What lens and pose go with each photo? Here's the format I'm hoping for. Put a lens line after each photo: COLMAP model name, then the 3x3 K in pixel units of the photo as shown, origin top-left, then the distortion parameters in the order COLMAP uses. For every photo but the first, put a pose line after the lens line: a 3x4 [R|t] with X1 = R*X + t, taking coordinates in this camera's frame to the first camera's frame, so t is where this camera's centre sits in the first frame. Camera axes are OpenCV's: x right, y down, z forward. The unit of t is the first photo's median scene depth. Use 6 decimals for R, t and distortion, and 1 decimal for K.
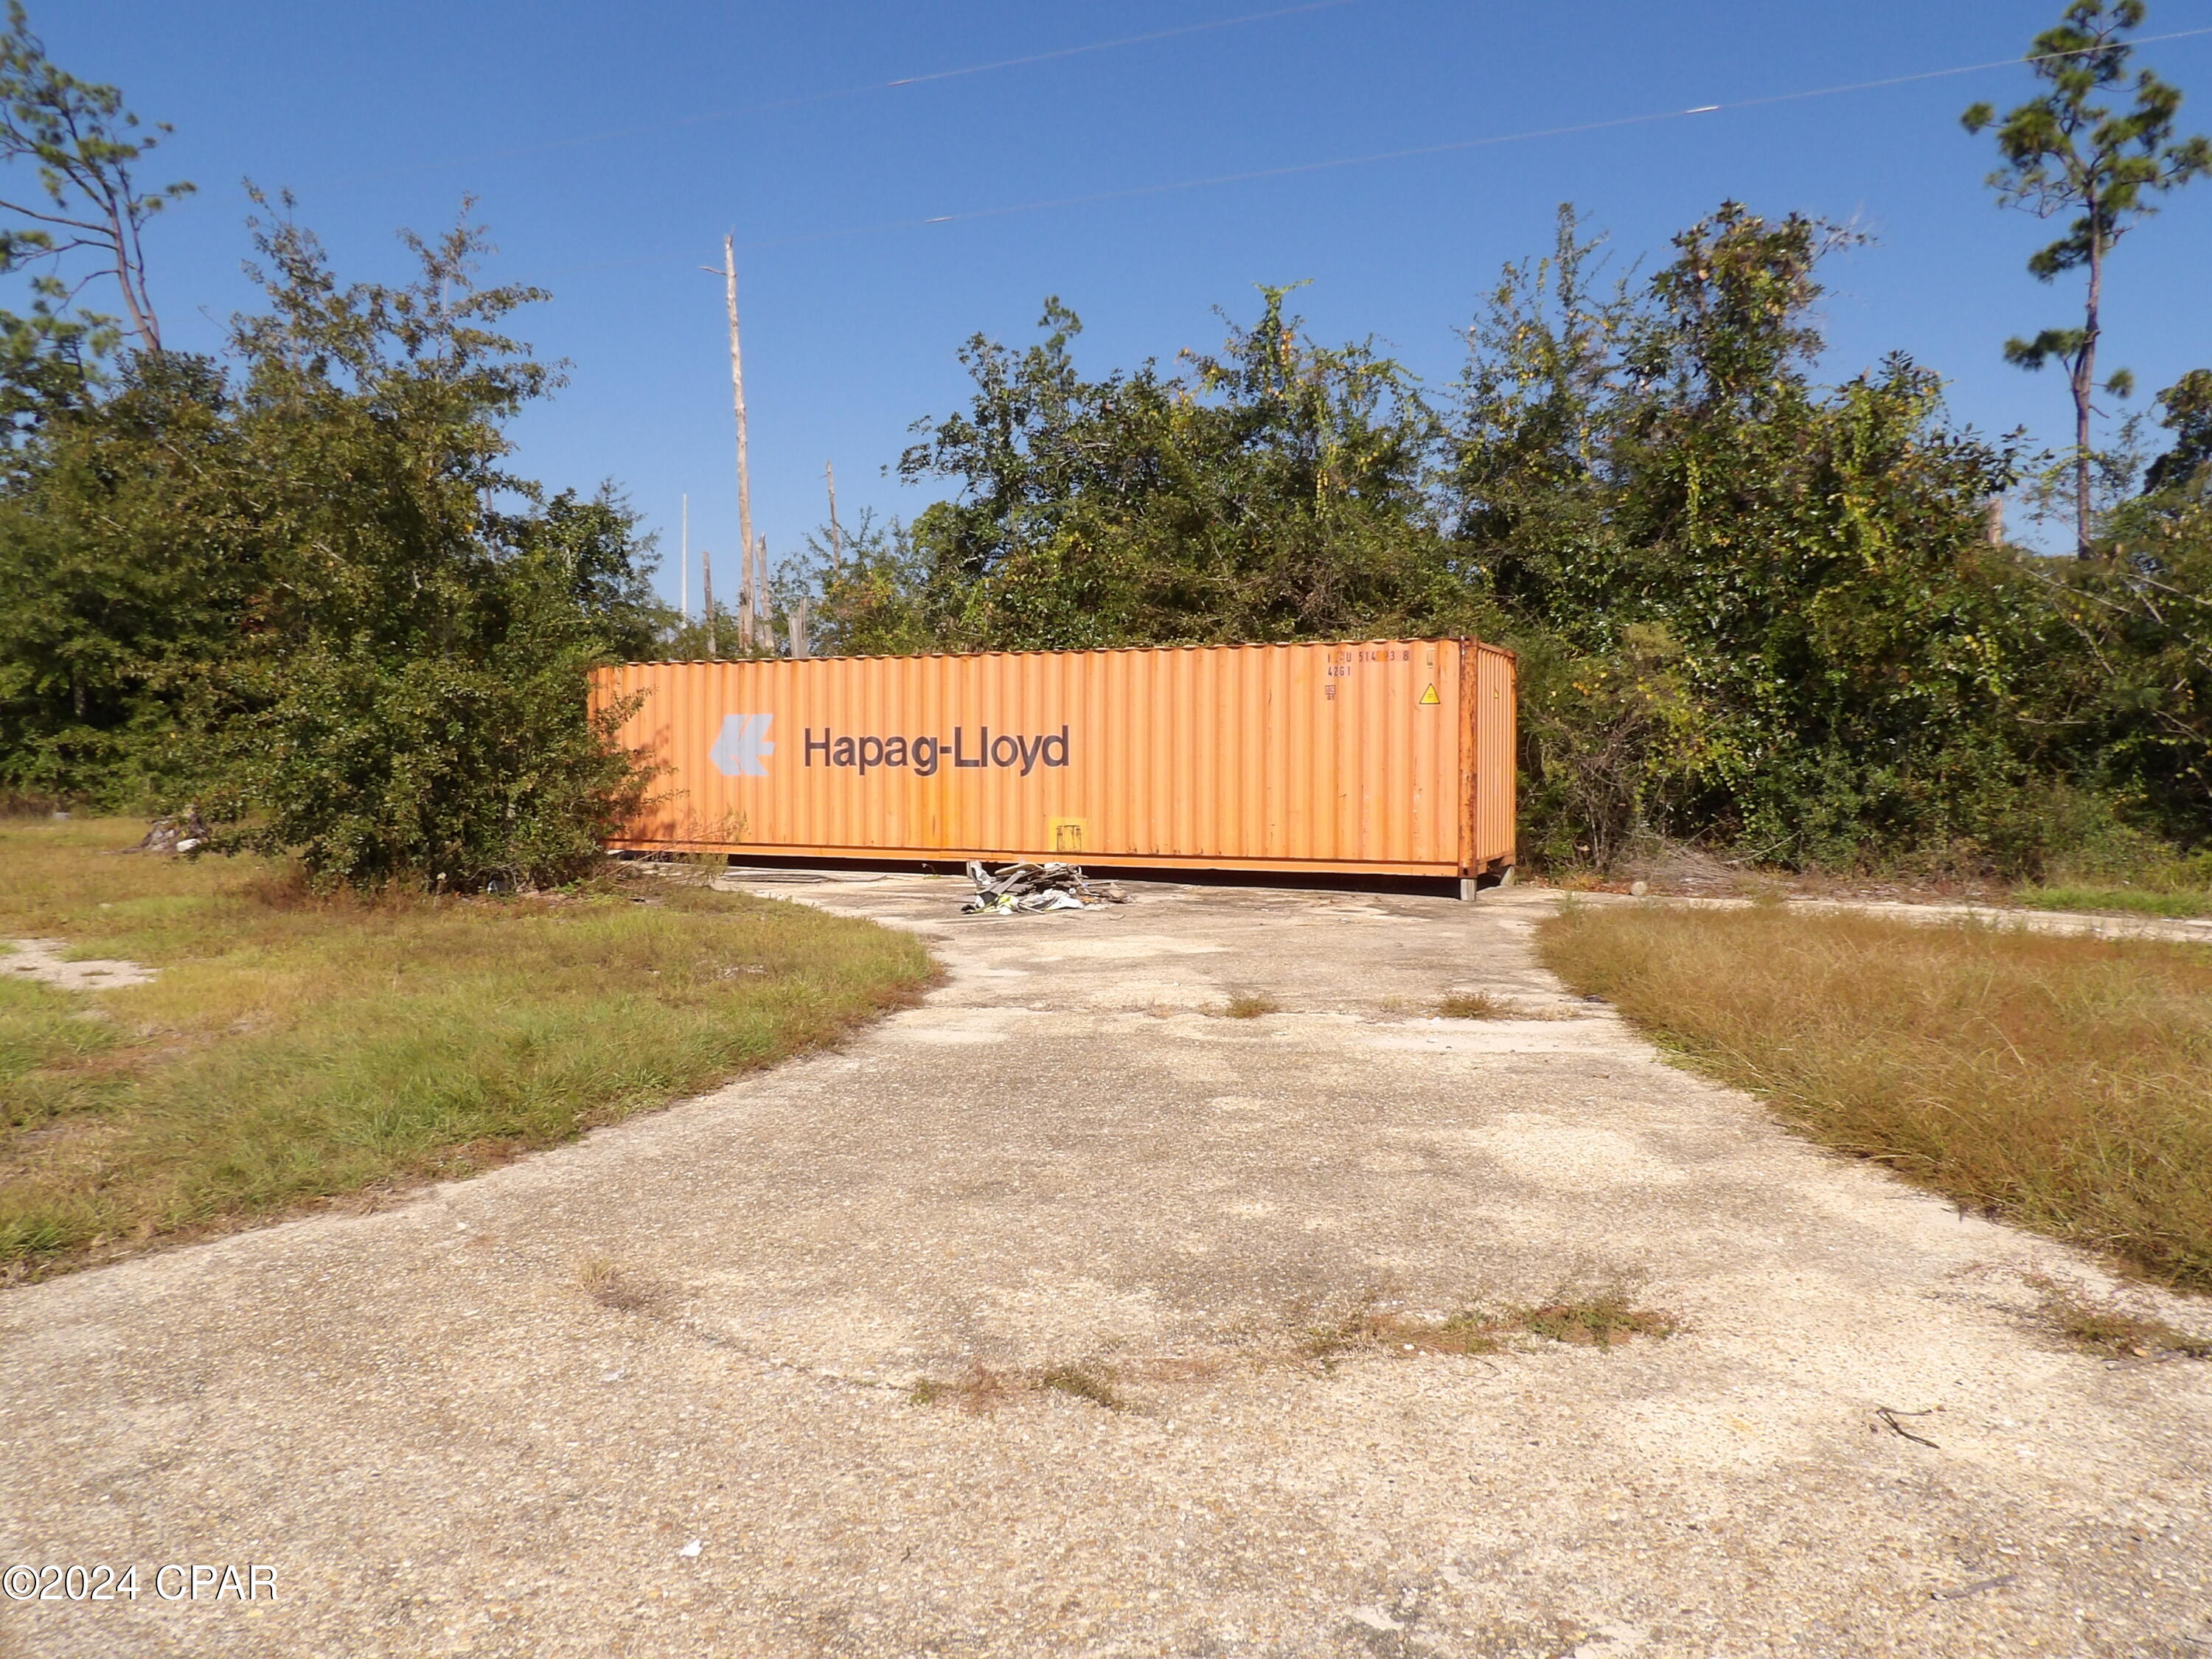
lens RADIAL K [[1552.0, 0, 1100.6], [0, 1552.0, 840.7], [0, 0, 1]] dist [-0.003981, 0.000591]
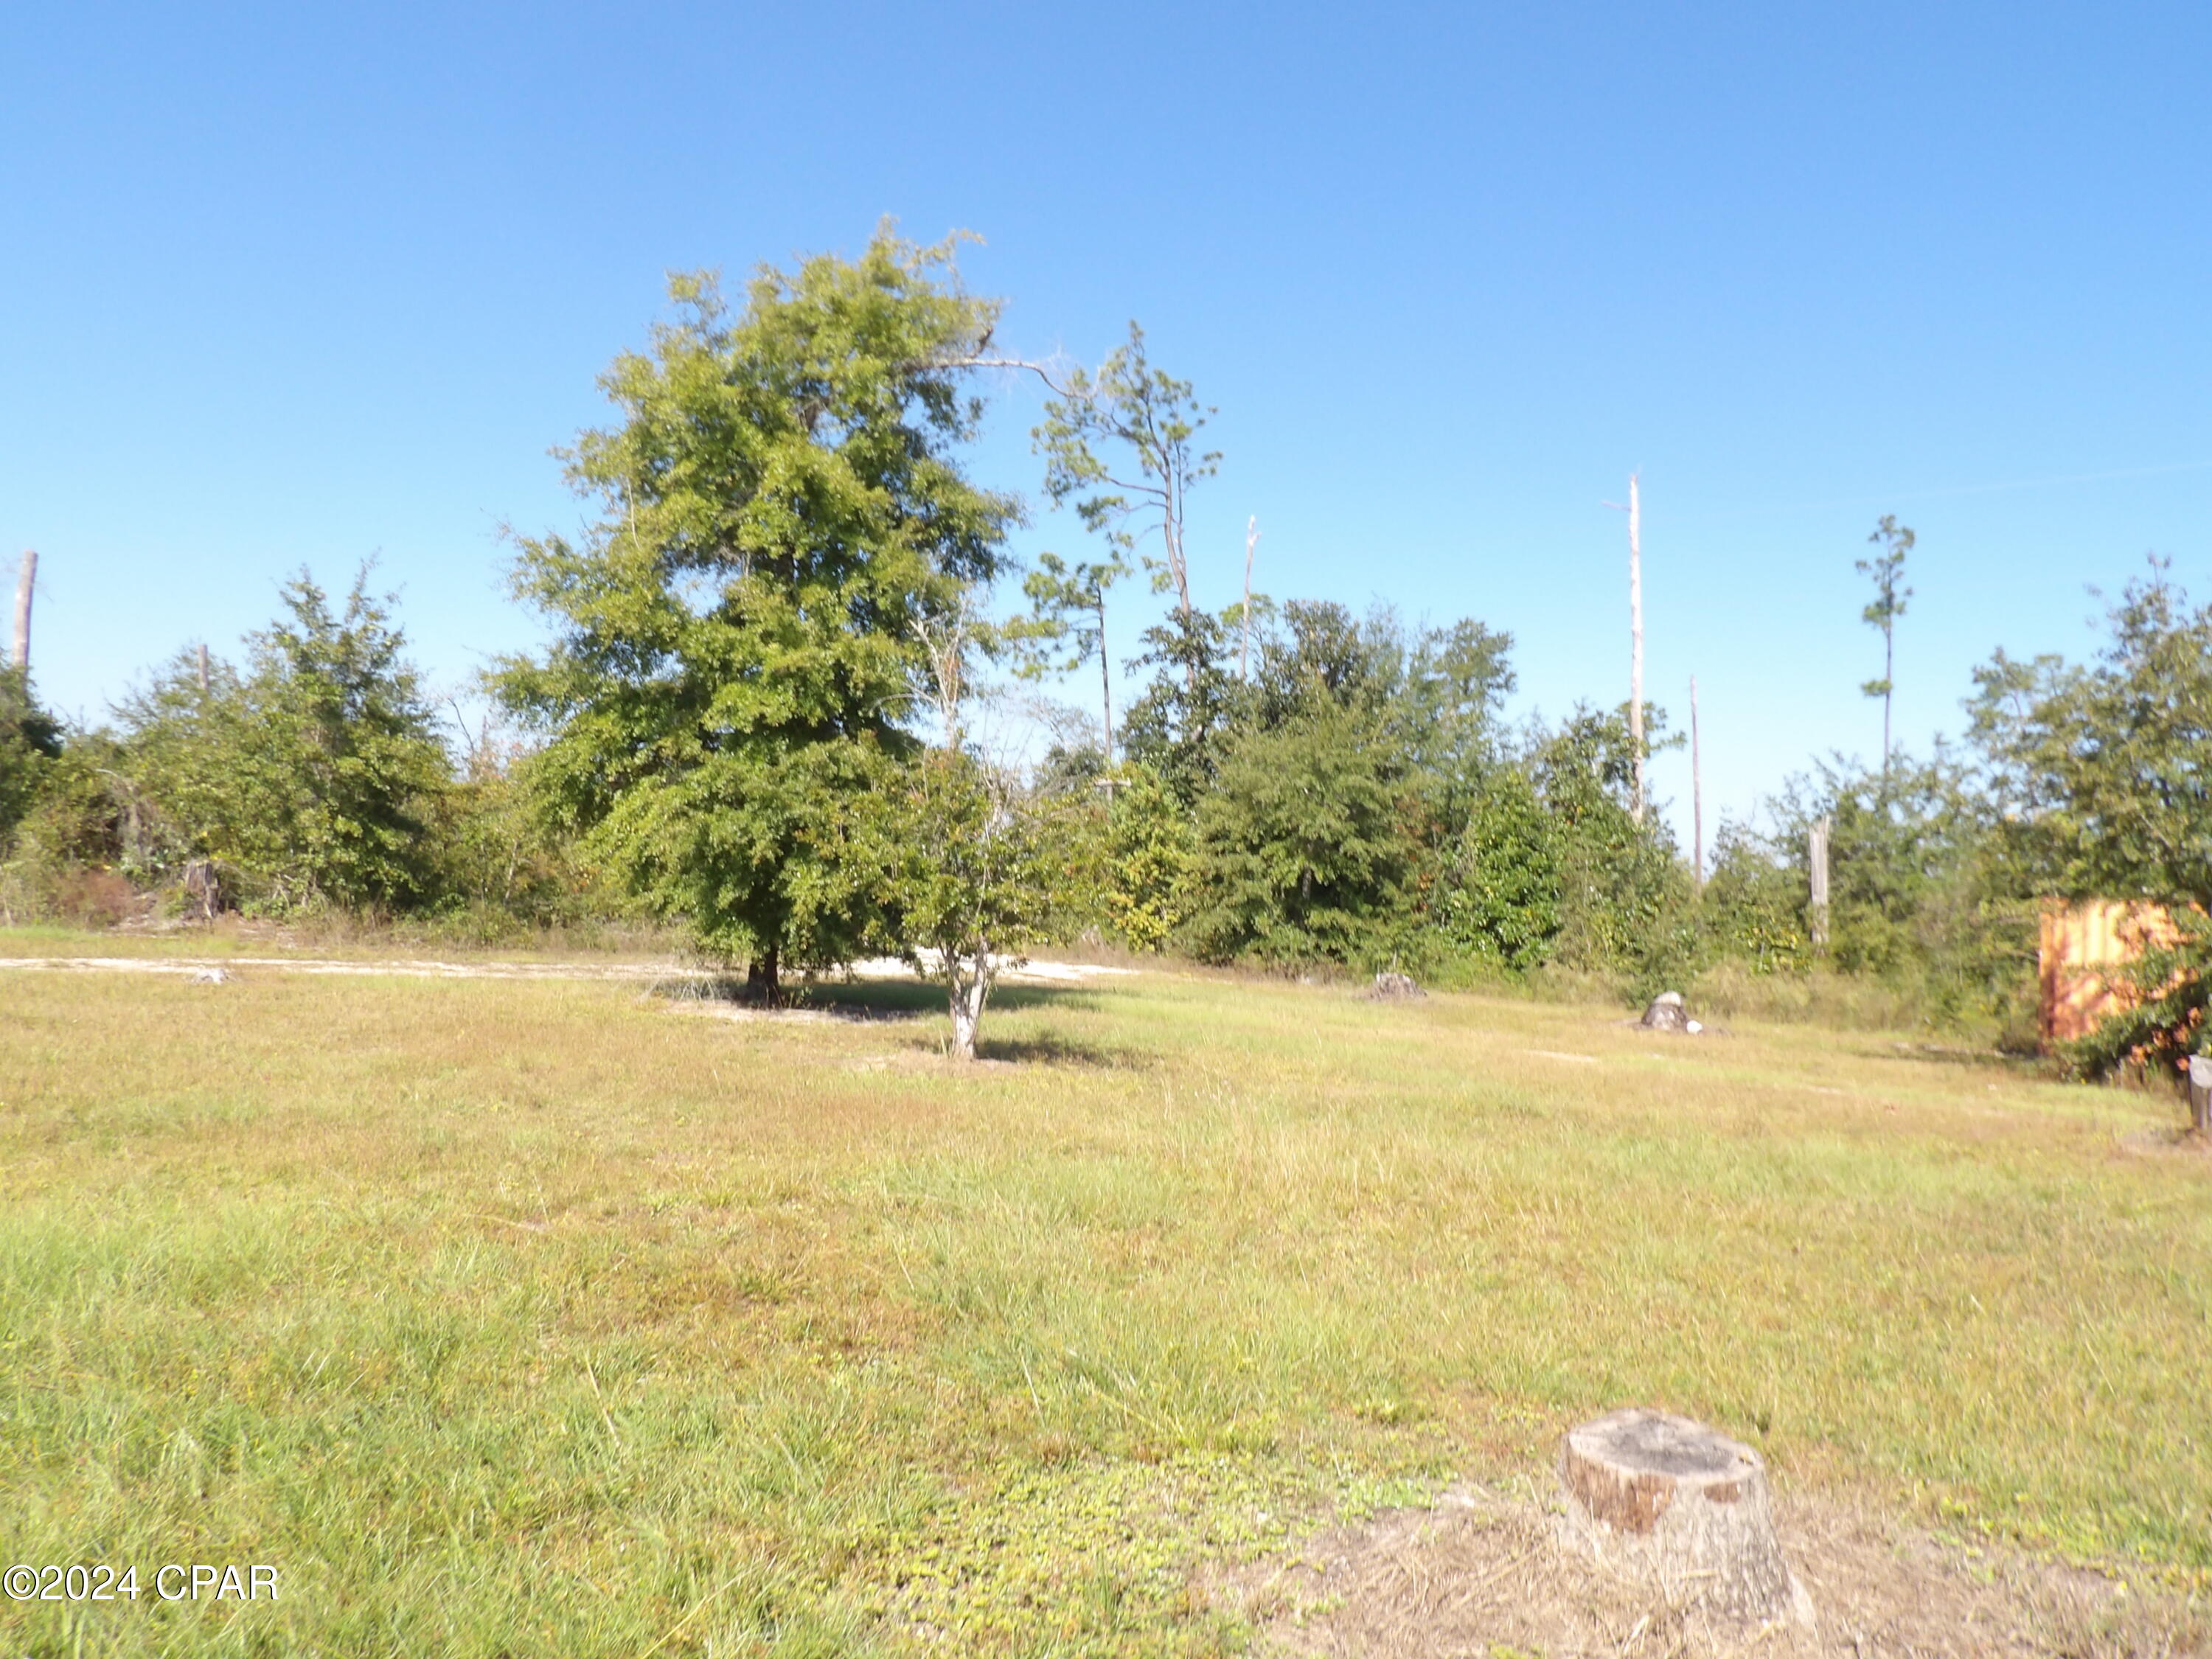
lens RADIAL K [[1595.2, 0, 1109.1], [0, 1595.2, 814.2], [0, 0, 1]] dist [-0.029408, 0.037679]
pose [[0.953680, 0.034472, -0.298840, -0.720487], [-0.073218, 0.990138, -0.119441, 0.023298], [0.291775, 0.135789, 0.946799, -0.402681]]
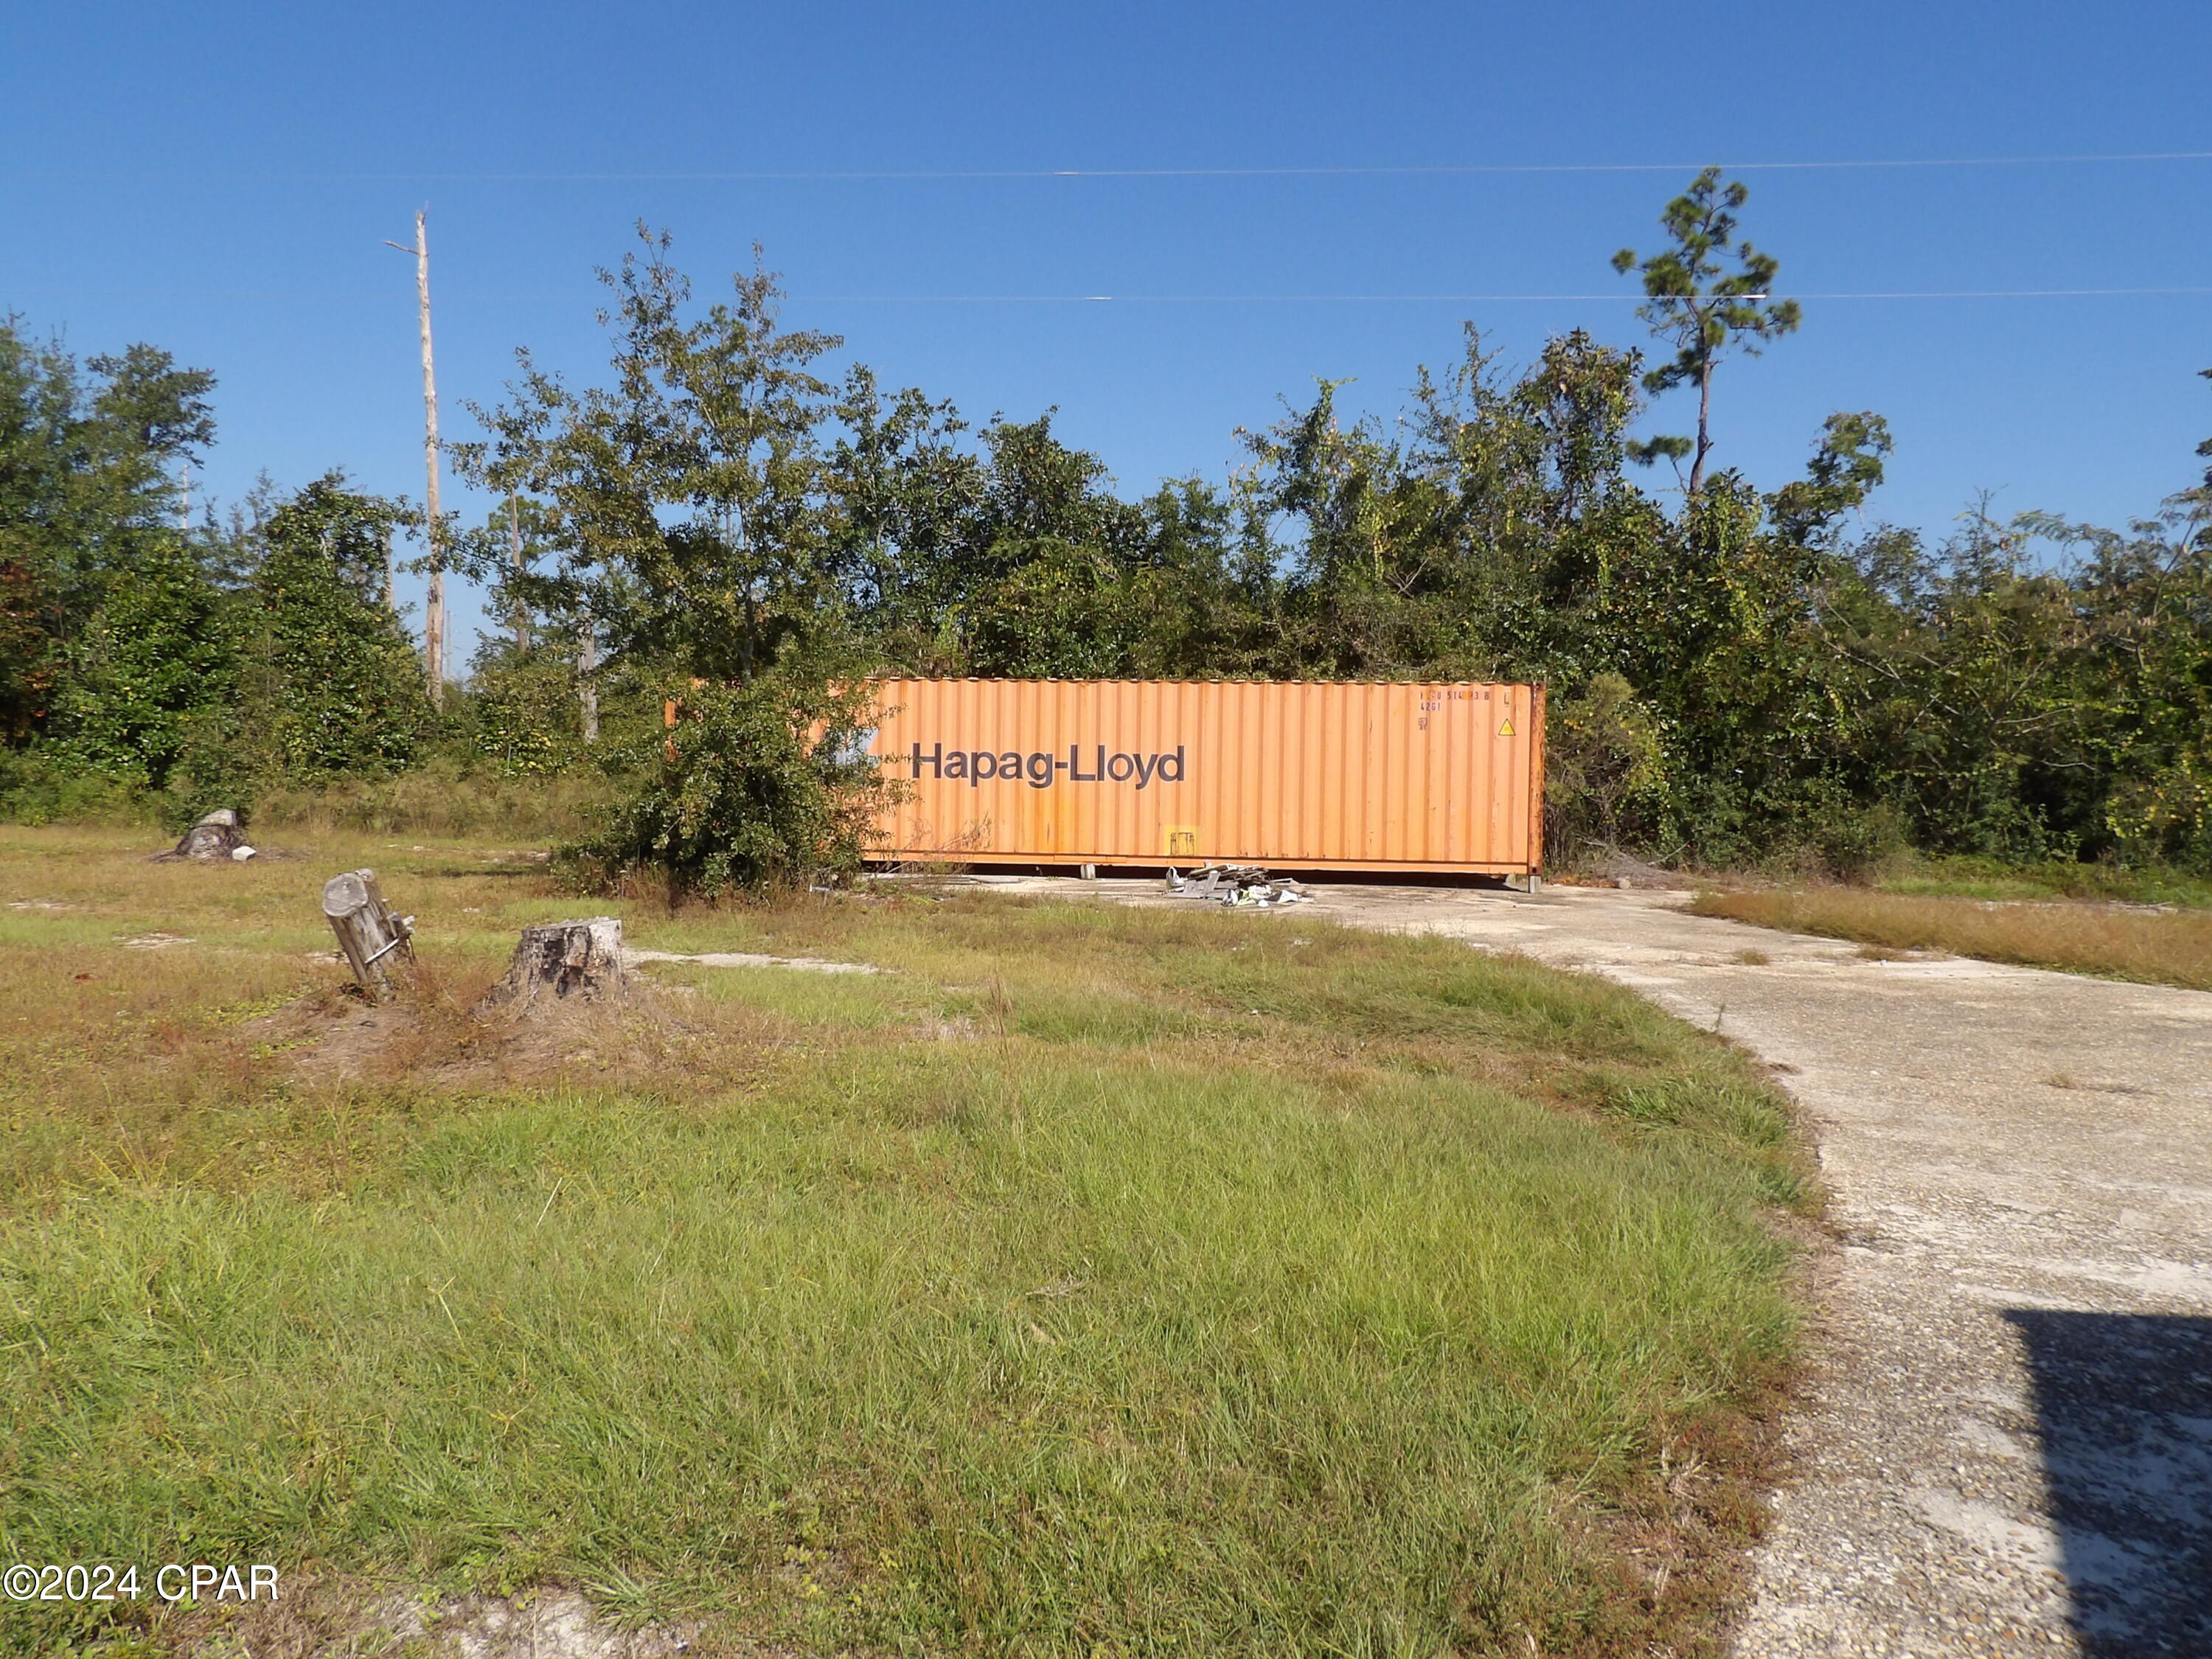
lens RADIAL K [[1563.6, 0, 1097.6], [0, 1563.6, 823.8], [0, 0, 1]] dist [-0.000864, 0.003517]
pose [[0.950565, 0.004679, 0.310490, -0.409154], [0.001901, 0.999780, -0.020888, 0.006830], [-0.310519, 0.020445, 0.950347, -0.072100]]
